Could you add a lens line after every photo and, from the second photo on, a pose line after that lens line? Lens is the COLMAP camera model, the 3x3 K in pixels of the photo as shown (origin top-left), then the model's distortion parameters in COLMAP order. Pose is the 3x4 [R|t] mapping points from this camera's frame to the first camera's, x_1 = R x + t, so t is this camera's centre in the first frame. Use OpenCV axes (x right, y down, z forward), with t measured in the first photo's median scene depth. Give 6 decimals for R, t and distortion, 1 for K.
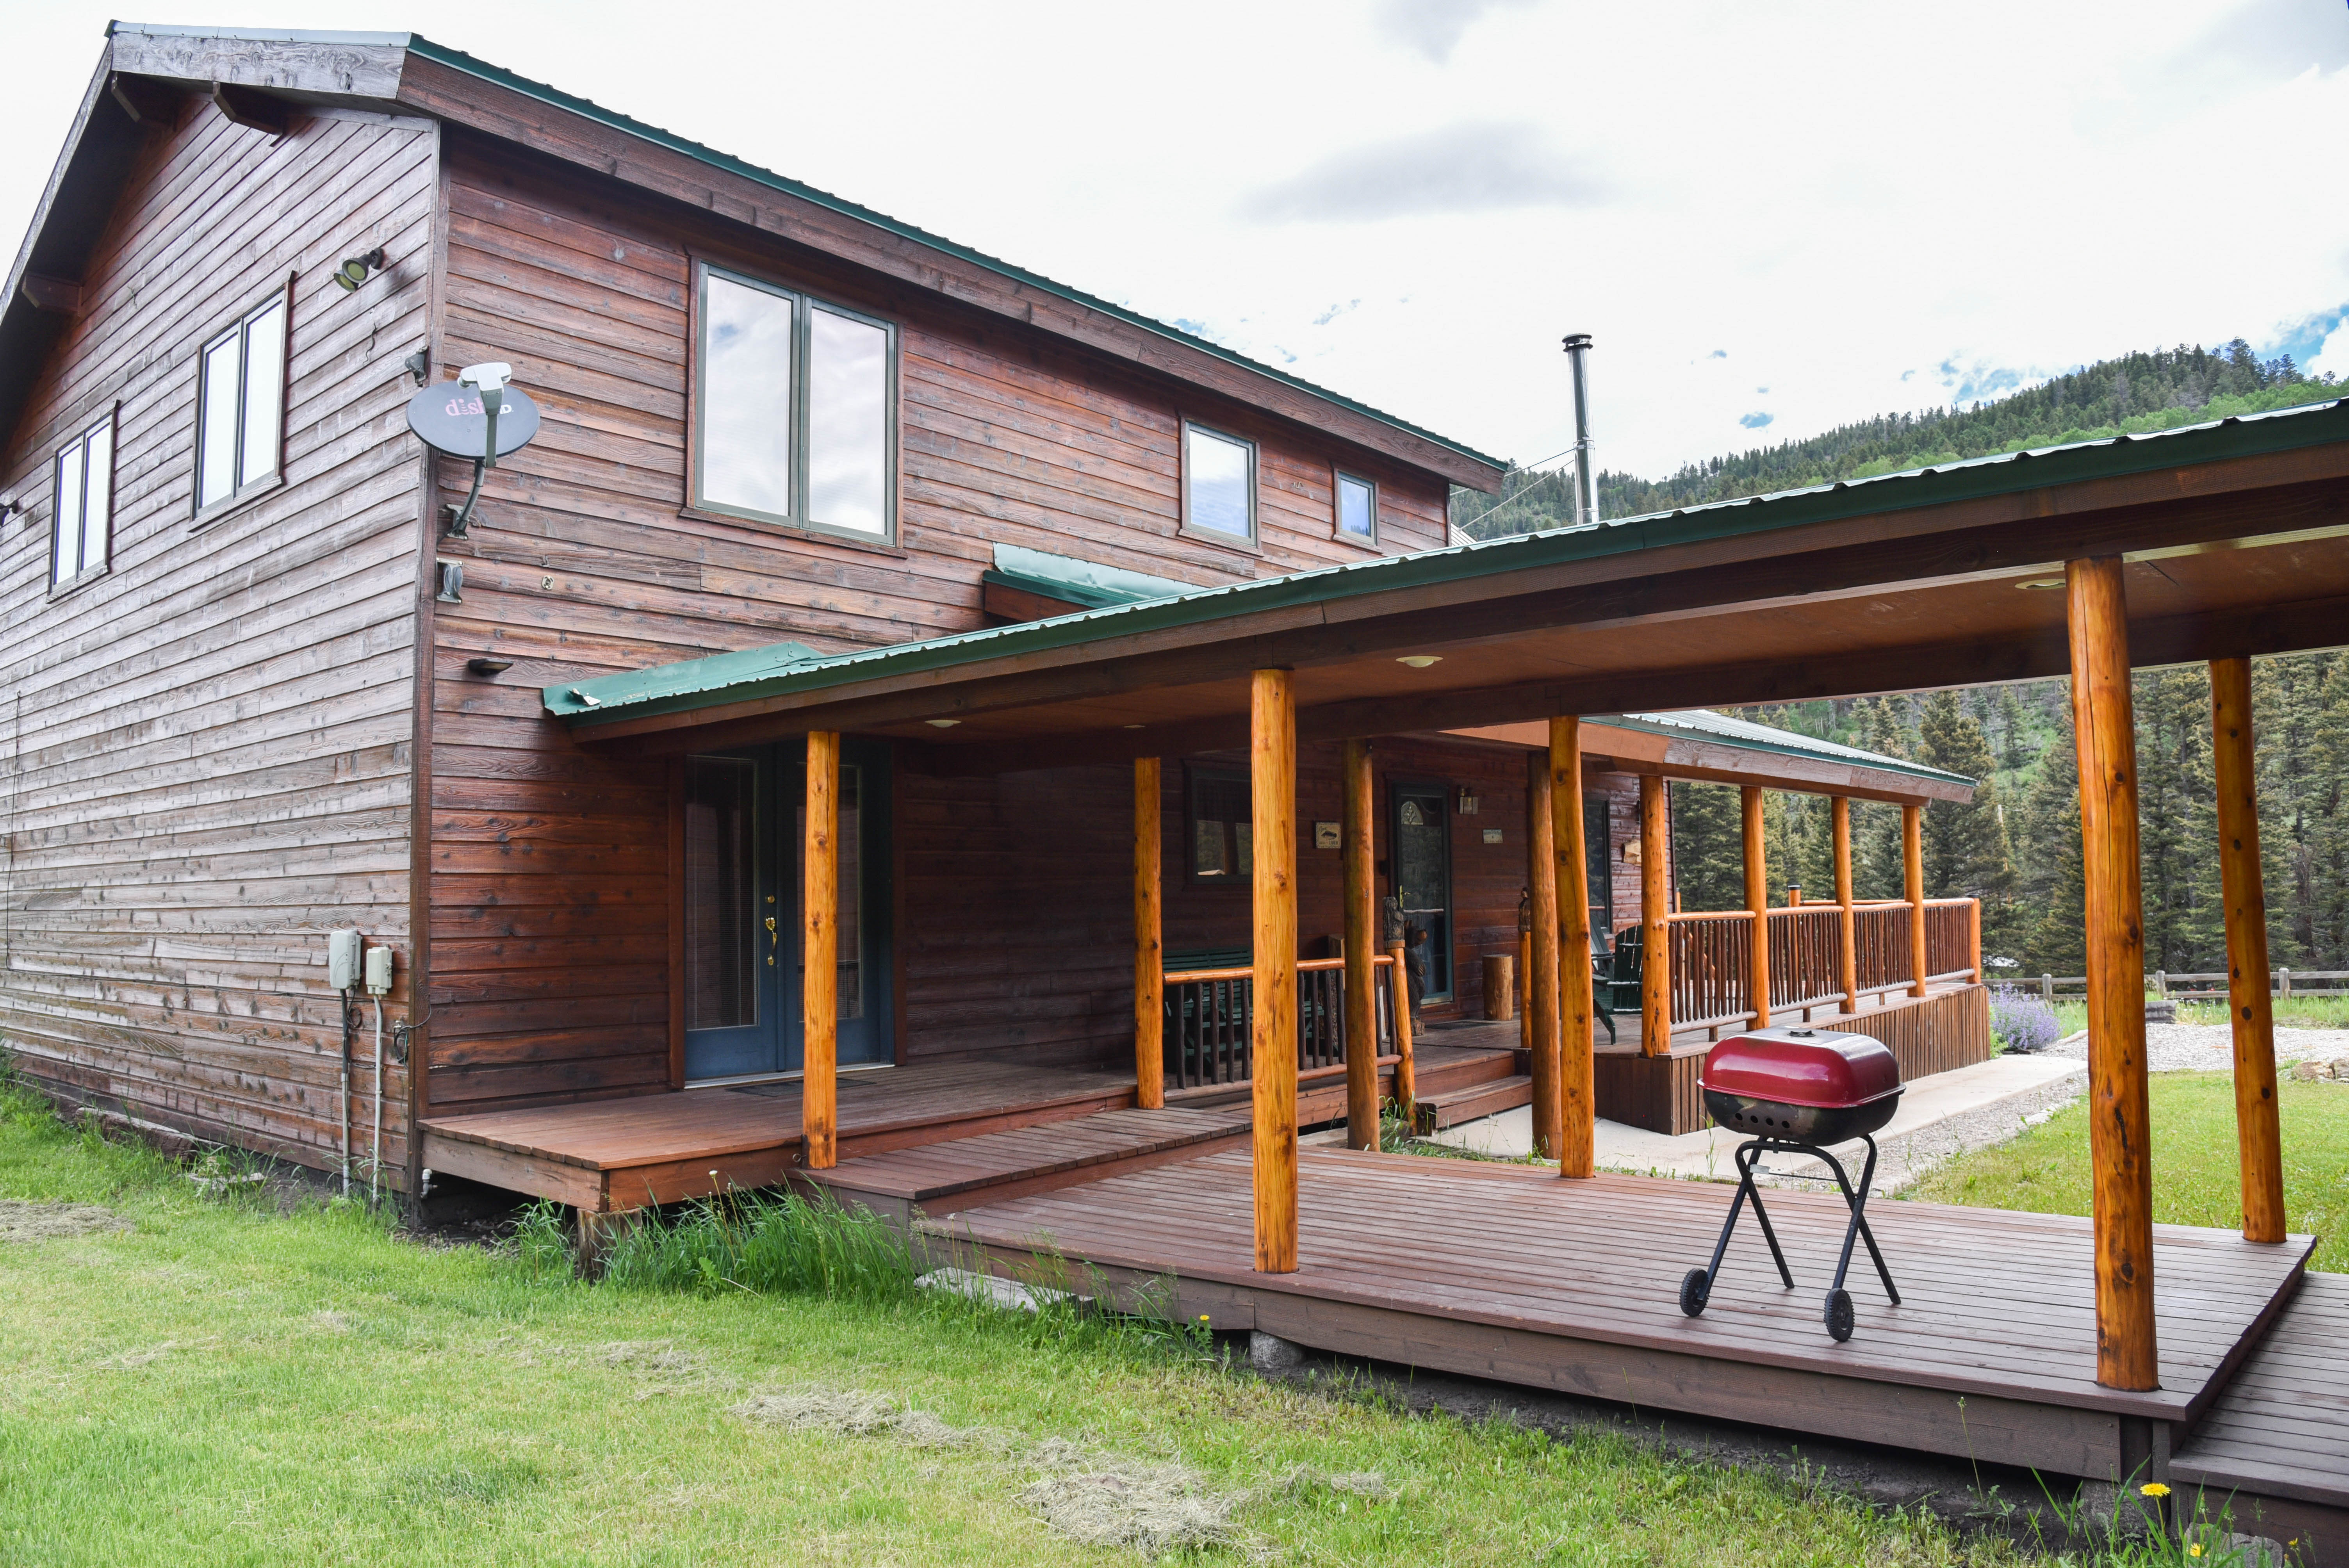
lens RADIAL K [[1602.7, 0, 1176.9], [0, 1602.7, 788.4], [0, 0, 1]] dist [-0.115669, 0.068616]
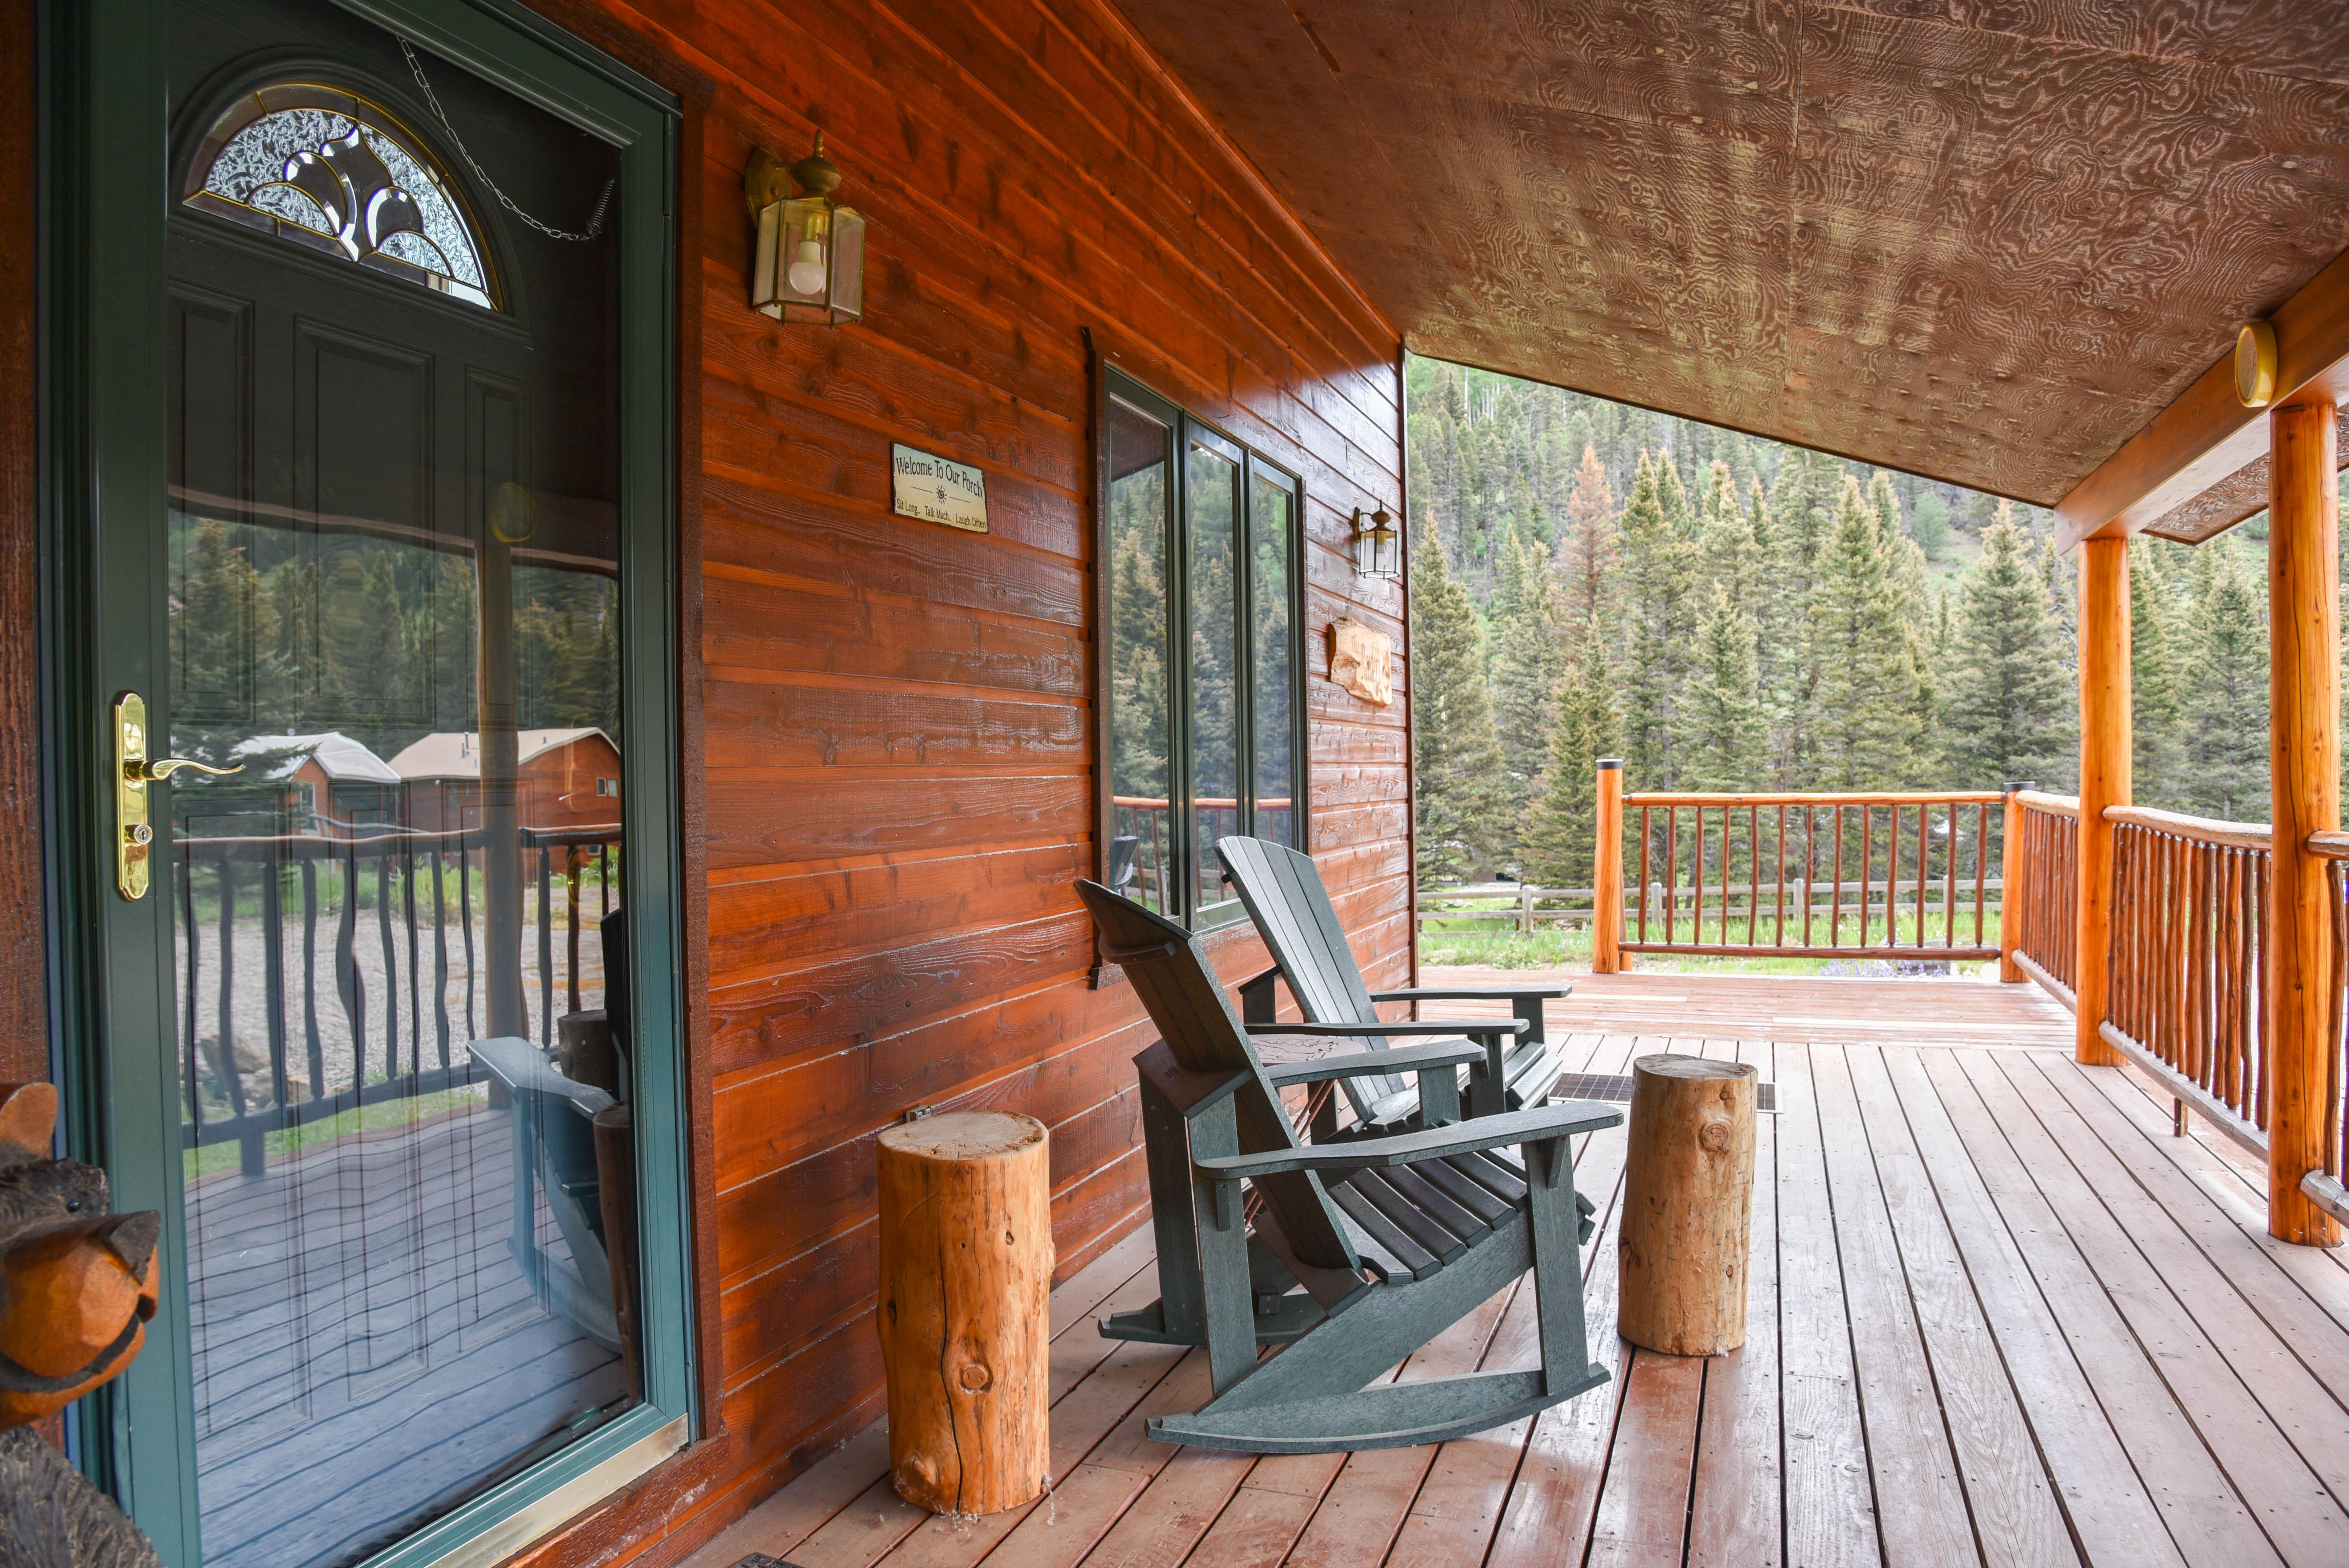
lens RADIAL K [[1602.7, 0, 1176.9], [0, 1602.7, 788.4], [0, 0, 1]] dist [-0.115669, 0.068616]
pose [[0.938746, -0.001337, 0.344608, 0.036442], [-0.024731, 0.997153, 0.071239, 0.012199], [-0.343722, -0.075398, 0.936040, 0.184827]]
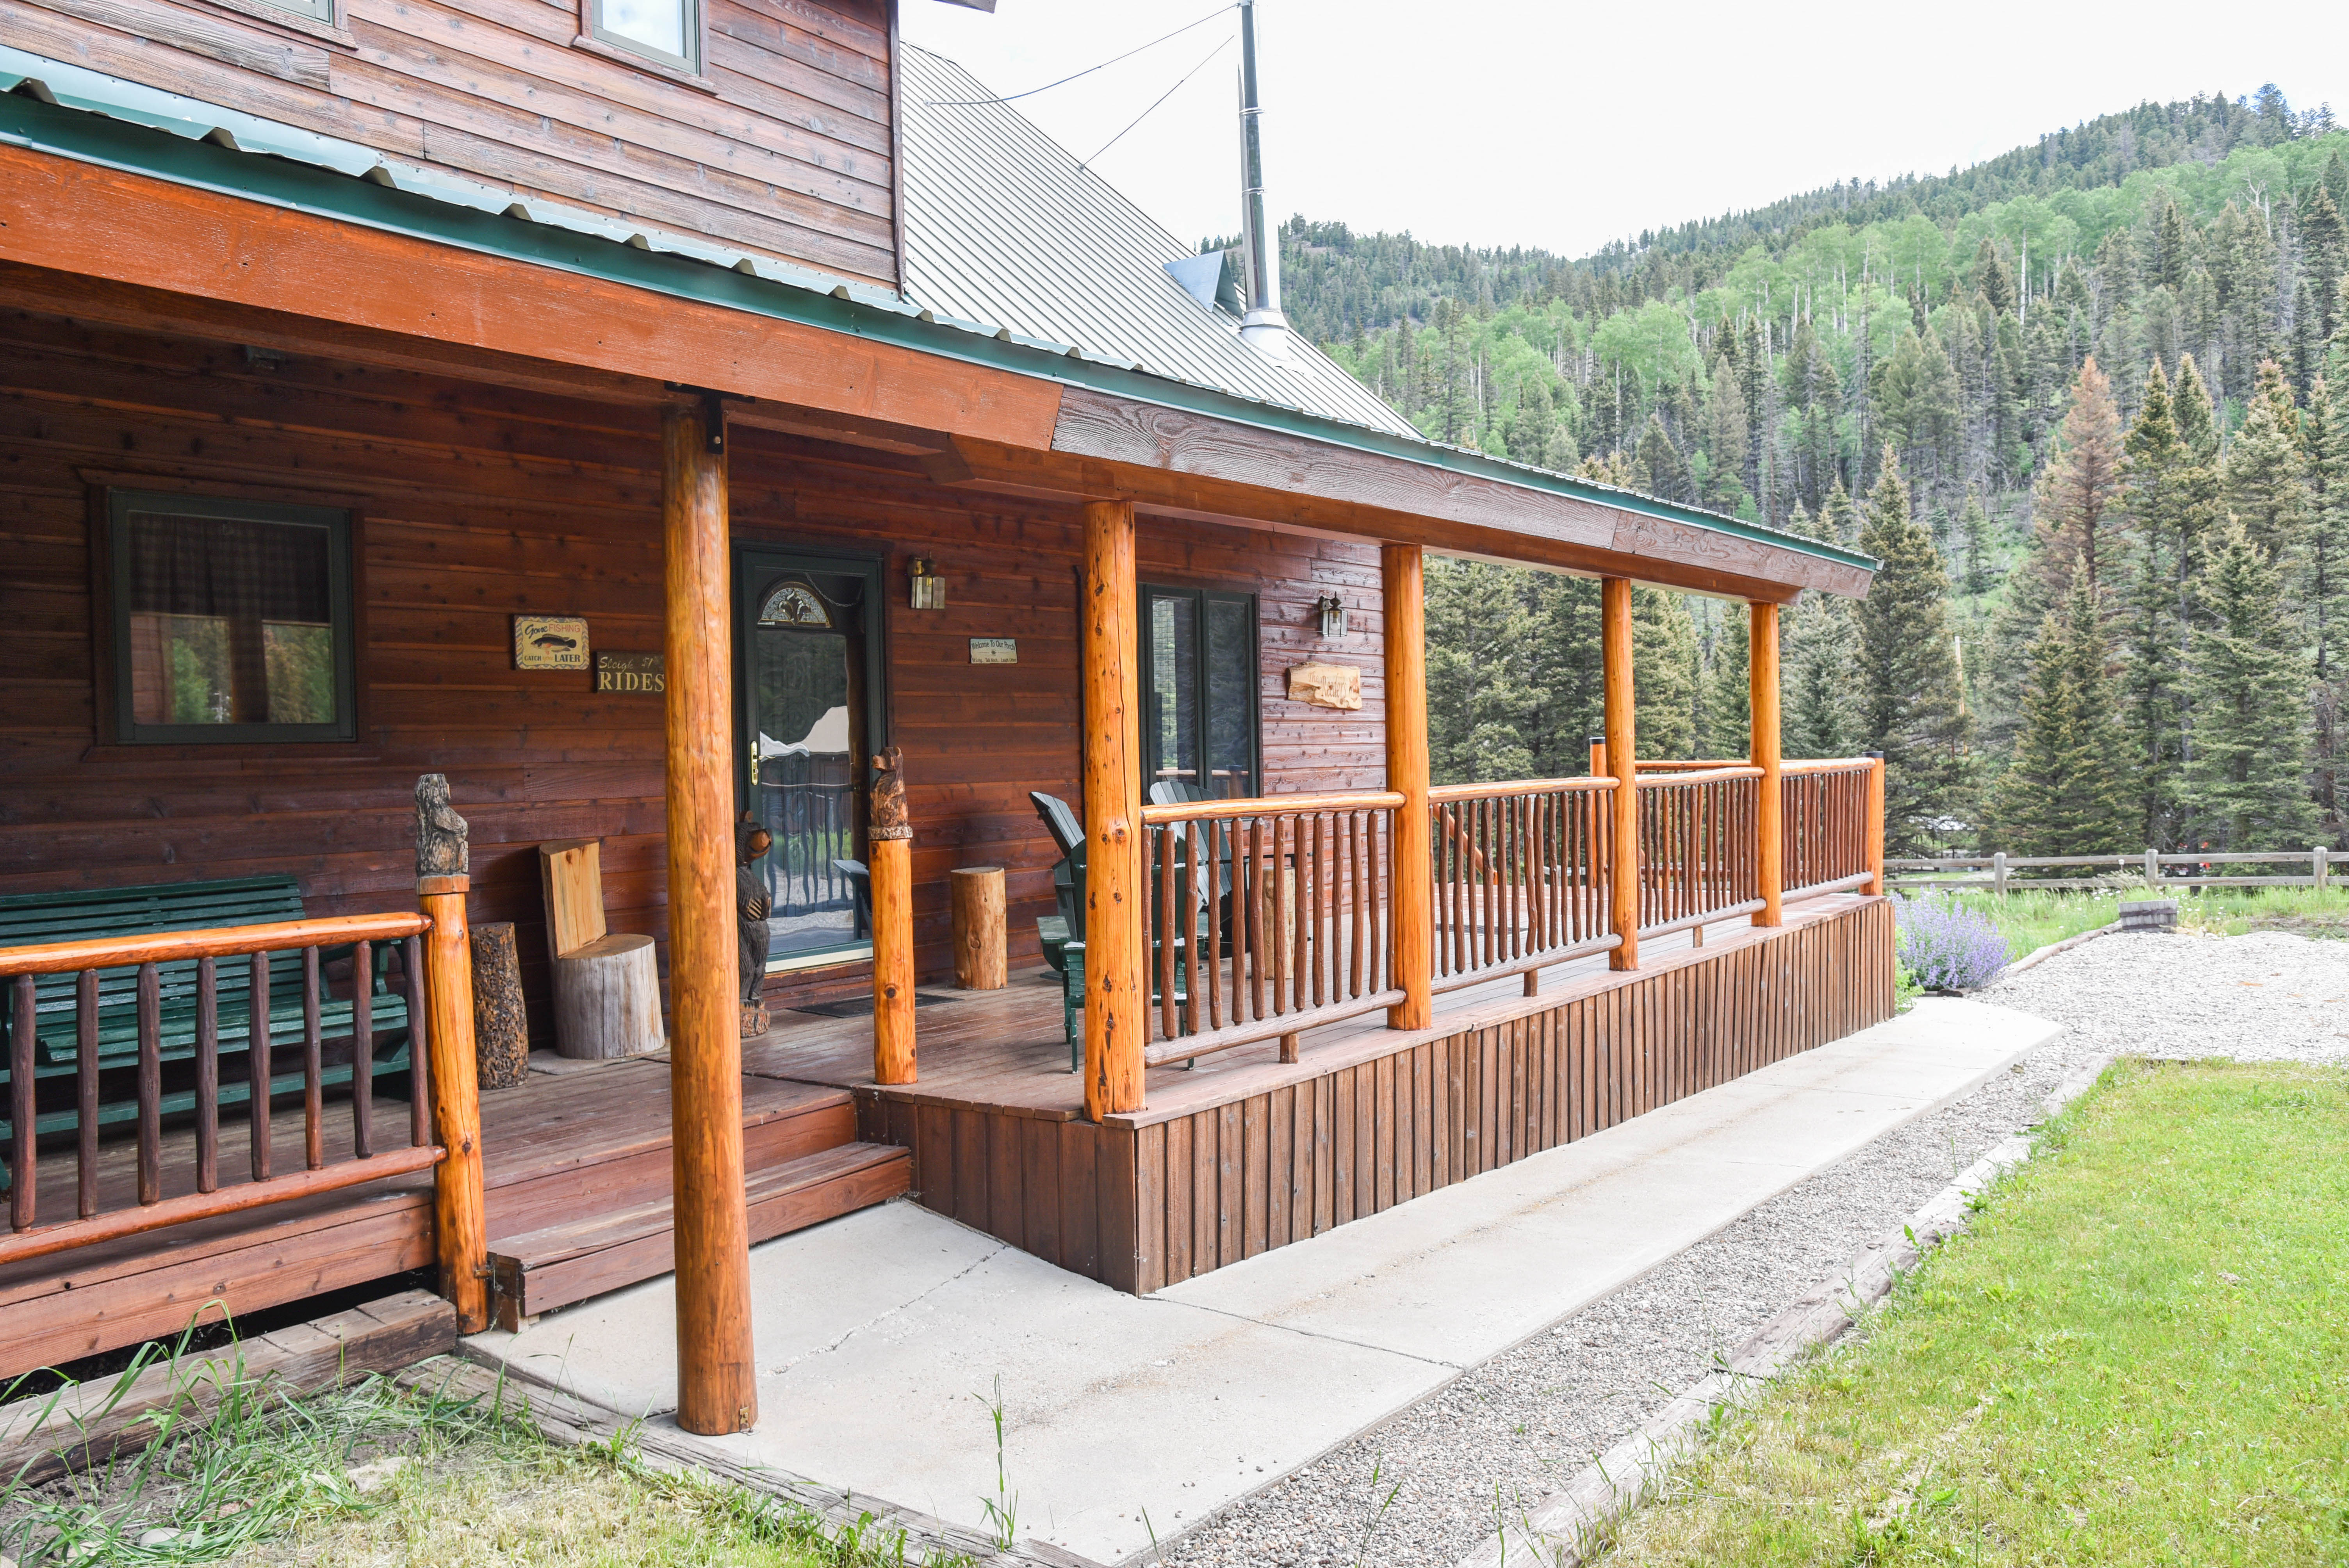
lens RADIAL K [[1862.7, 0, 1174.5], [0, 1862.7, 784.0], [0, 0, 1]] dist [-0.069063, 0.097293]
pose [[0.996549, -0.008033, 0.082622, 0.047709], [0.000785, 0.996175, 0.087382, 0.004526], [-0.083008, -0.087015, 0.992743, 0.081474]]
